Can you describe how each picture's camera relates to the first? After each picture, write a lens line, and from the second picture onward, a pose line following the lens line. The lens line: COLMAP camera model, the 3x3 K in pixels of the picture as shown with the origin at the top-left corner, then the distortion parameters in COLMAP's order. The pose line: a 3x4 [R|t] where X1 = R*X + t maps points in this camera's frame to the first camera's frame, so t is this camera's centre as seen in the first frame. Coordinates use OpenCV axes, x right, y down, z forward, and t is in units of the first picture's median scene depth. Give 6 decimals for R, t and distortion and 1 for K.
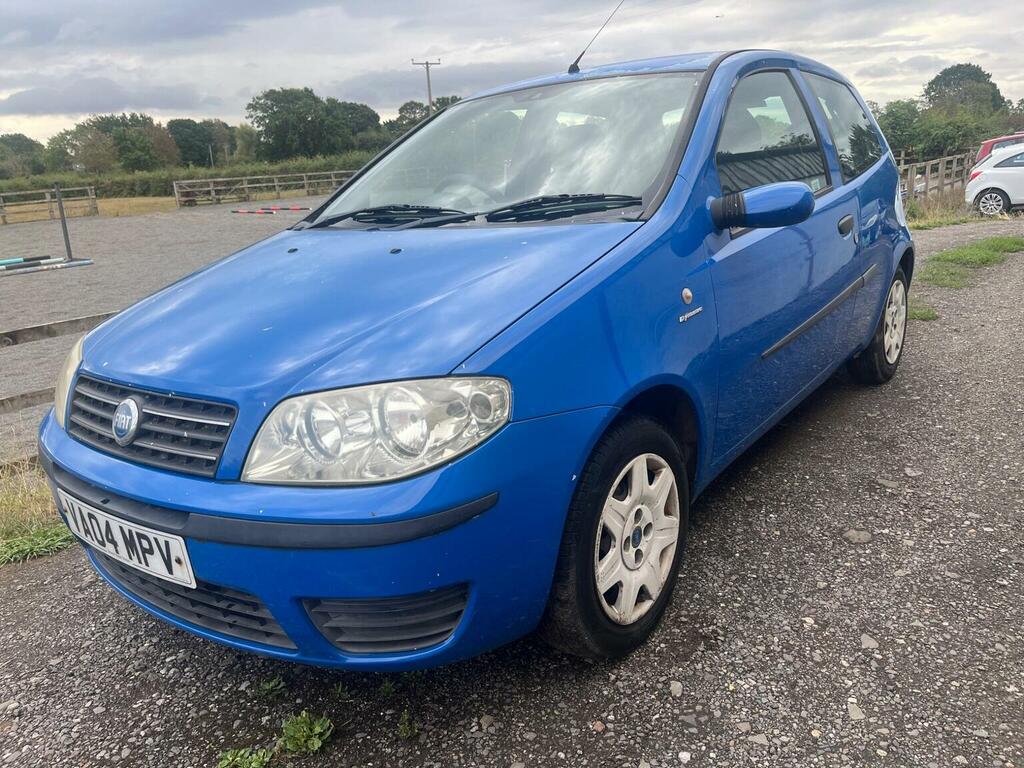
lens RADIAL K [[774.3, 0, 494.9], [0, 774.3, 396.9], [0, 0, 1]] dist [0.099208, -0.138553]
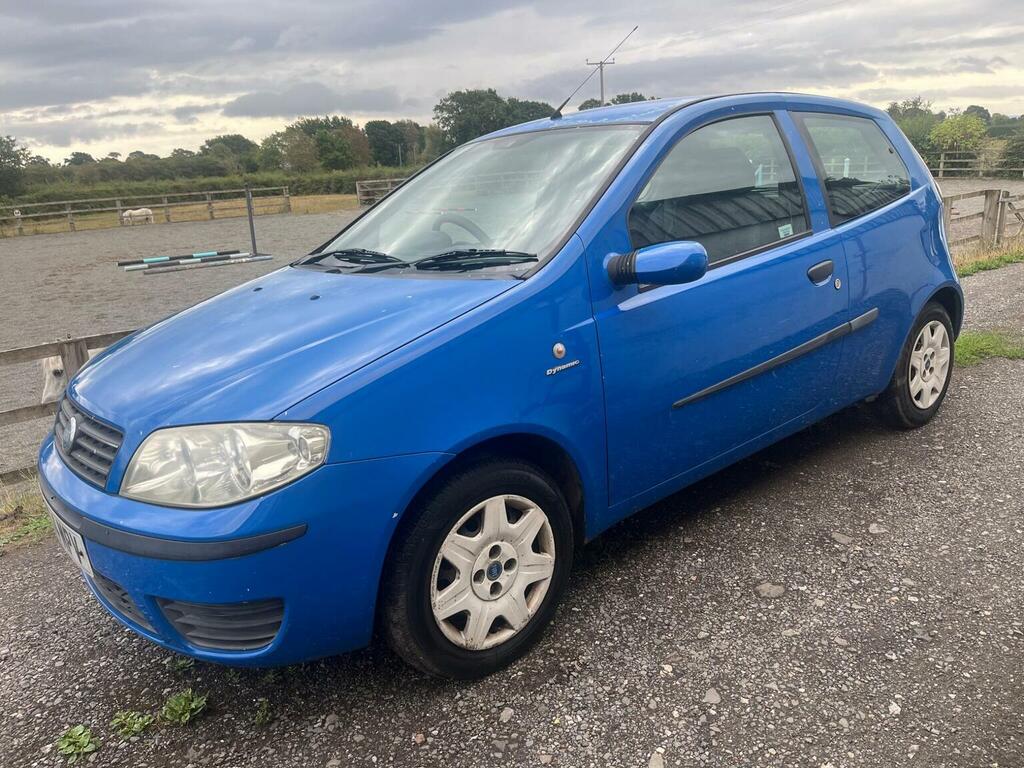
lens RADIAL K [[782.1, 0, 512.0], [0, 782.1, 384.0], [0, 0, 1]] dist [0.063701, -0.081181]
pose [[0.975288, 0.057596, -0.213299, 0.368002], [-0.058963, 0.998260, -0.000047, -0.070442], [0.212925, 0.012623, 0.976987, -0.056634]]
